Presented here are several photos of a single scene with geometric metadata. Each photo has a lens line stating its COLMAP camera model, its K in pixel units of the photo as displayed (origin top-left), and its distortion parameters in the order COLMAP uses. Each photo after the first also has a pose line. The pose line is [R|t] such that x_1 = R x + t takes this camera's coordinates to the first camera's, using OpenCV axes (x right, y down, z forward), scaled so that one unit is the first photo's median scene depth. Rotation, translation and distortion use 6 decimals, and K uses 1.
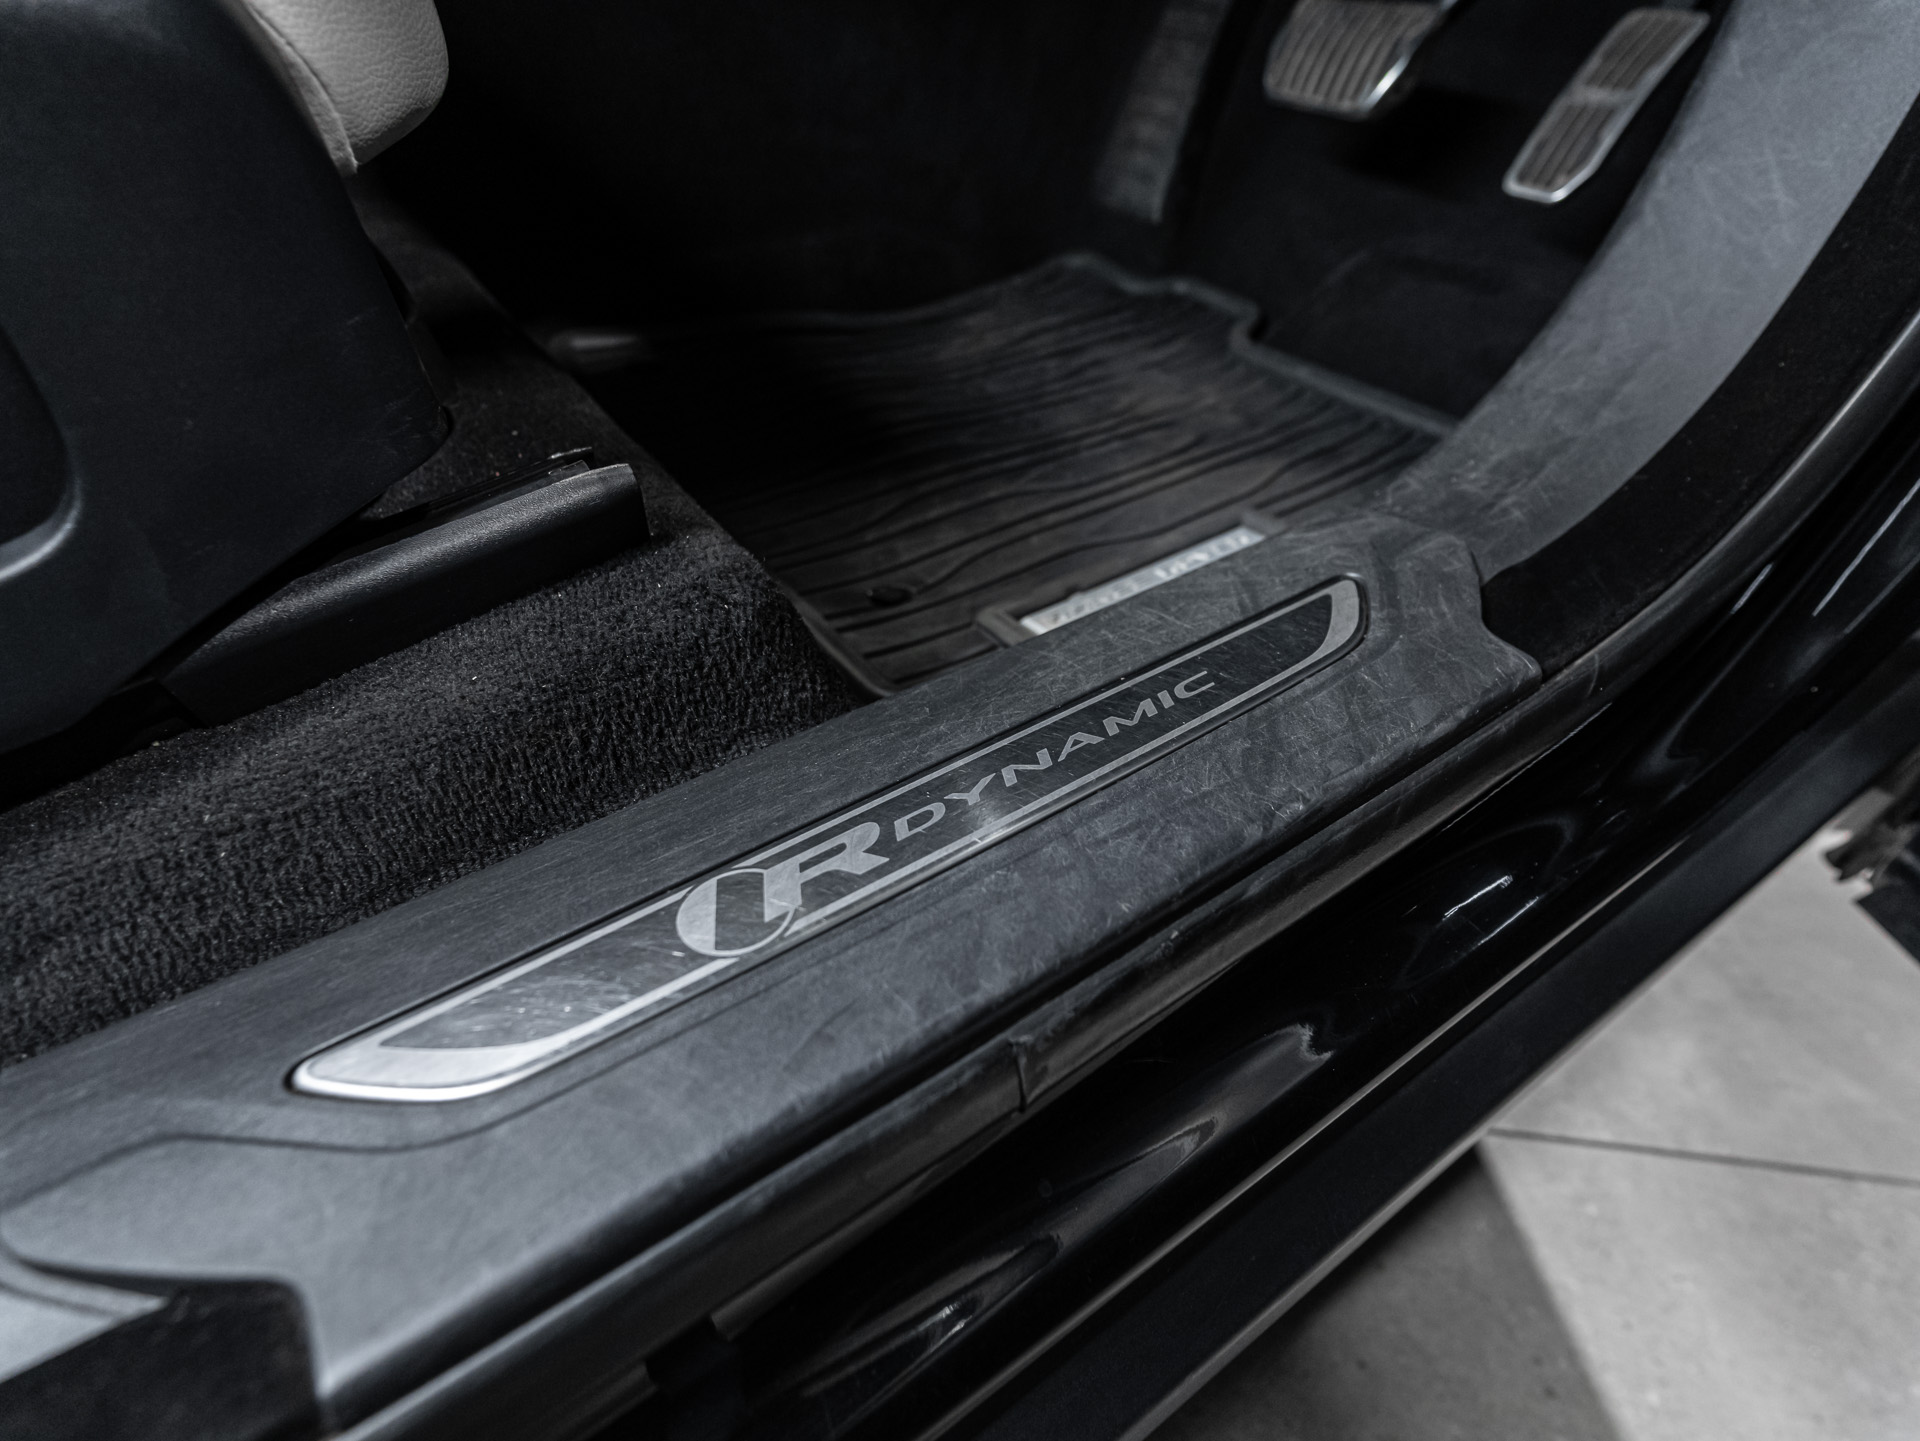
lens RADIAL K [[1037.4, 0, 960.0], [0, 1037.4, 720.5], [0, 0, 1]] dist [-0.002874, 0.018112]
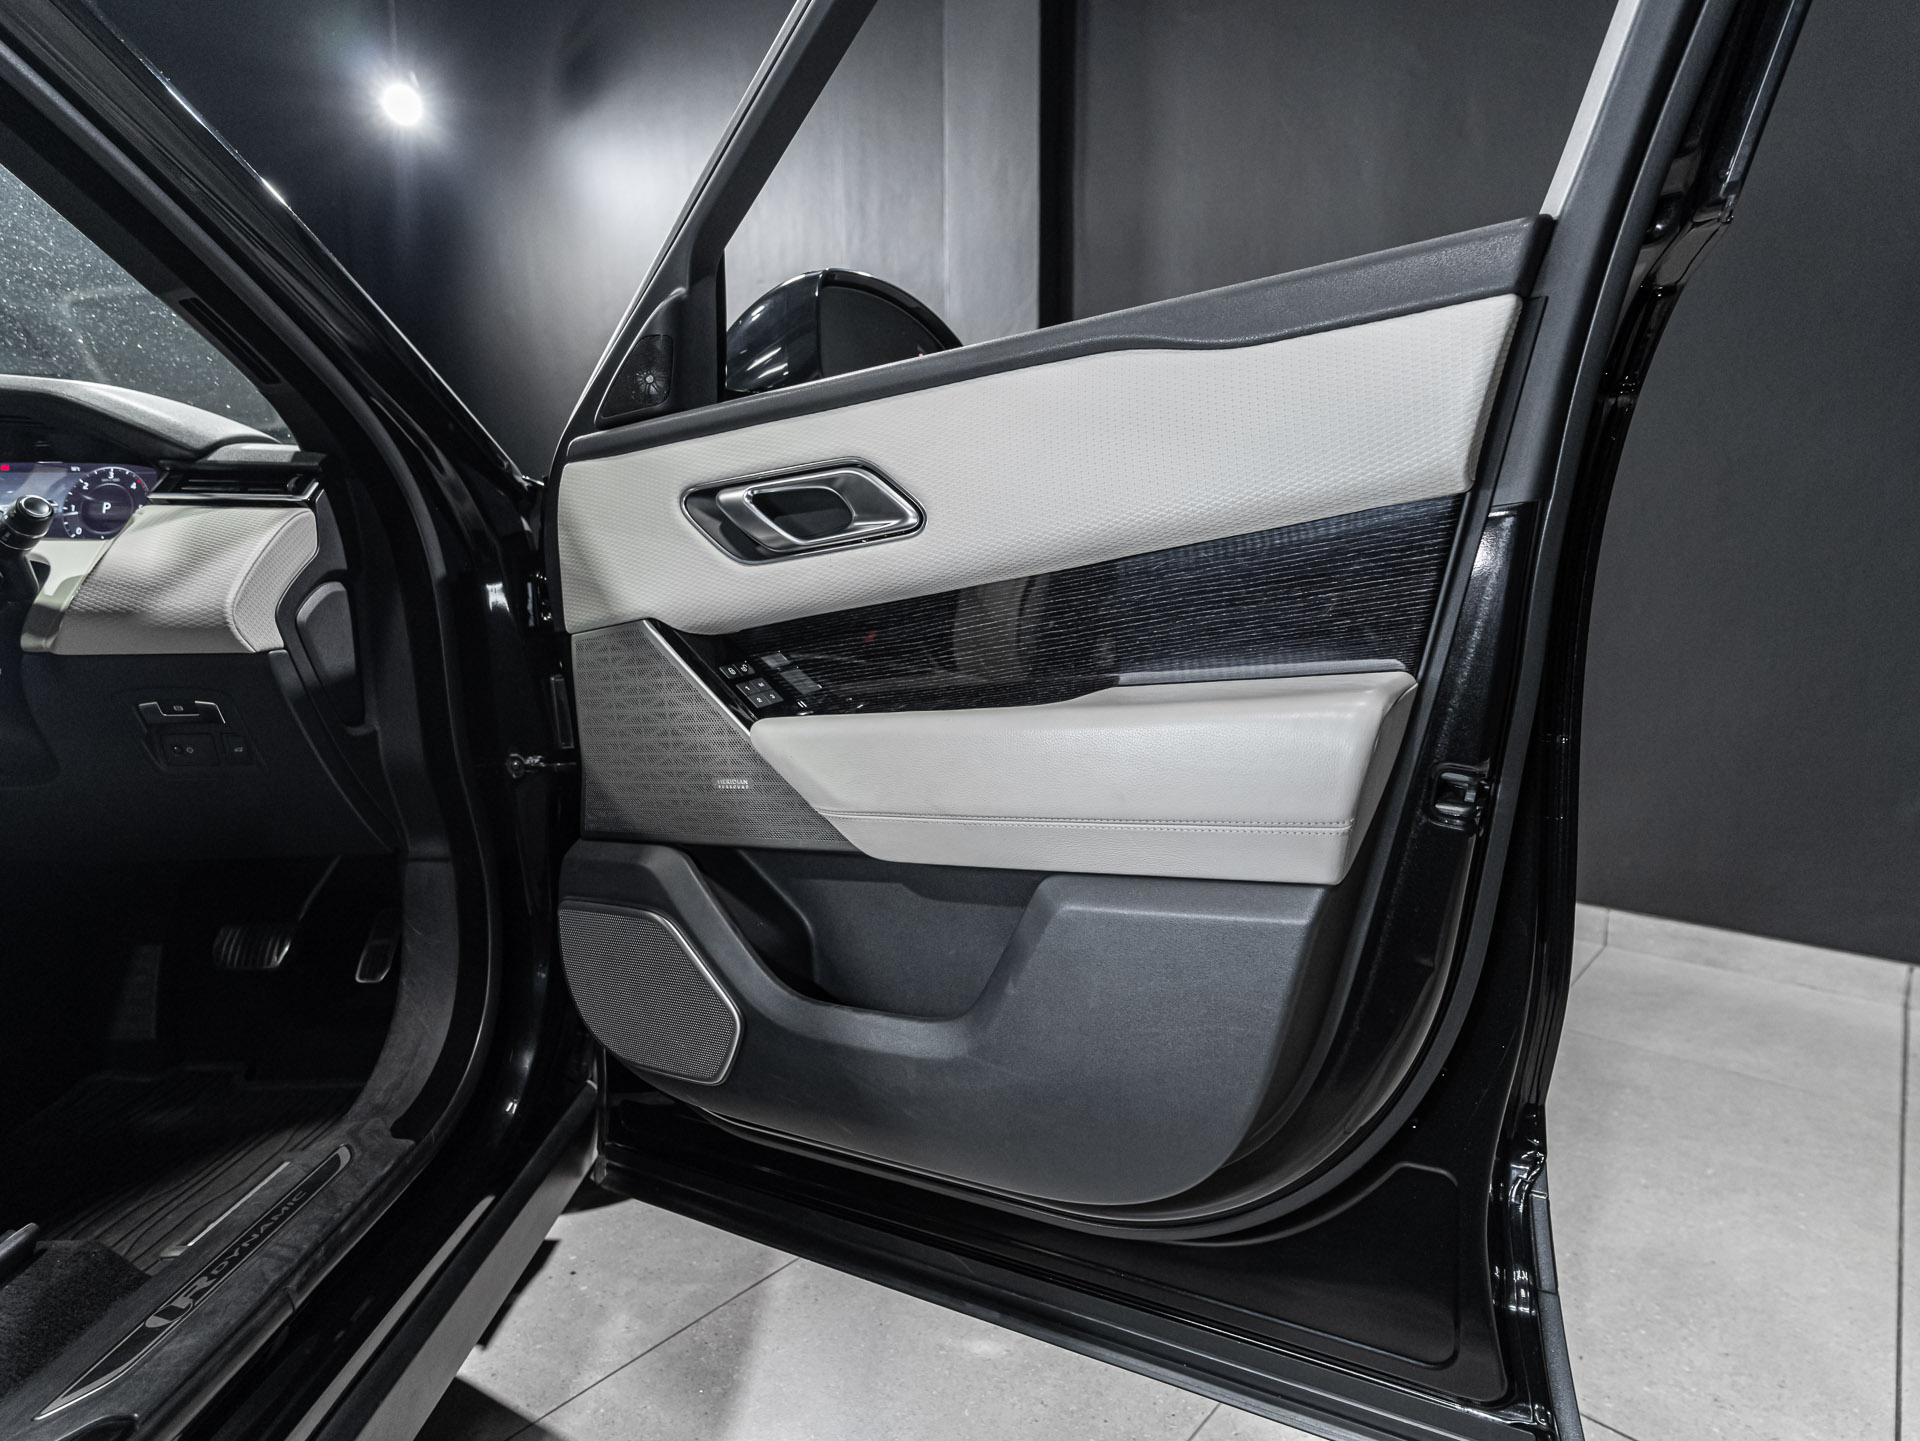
lens RADIAL K [[1037.4, 0, 960.0], [0, 1037.4, 720.5], [0, 0, 1]] dist [-0.002874, 0.018112]
pose [[0.574800, -0.105579, 0.811454, -0.834847], [0.538197, 0.795755, -0.277700, 0.629103], [-0.616400, 0.596344, 0.514222, -2.181205]]
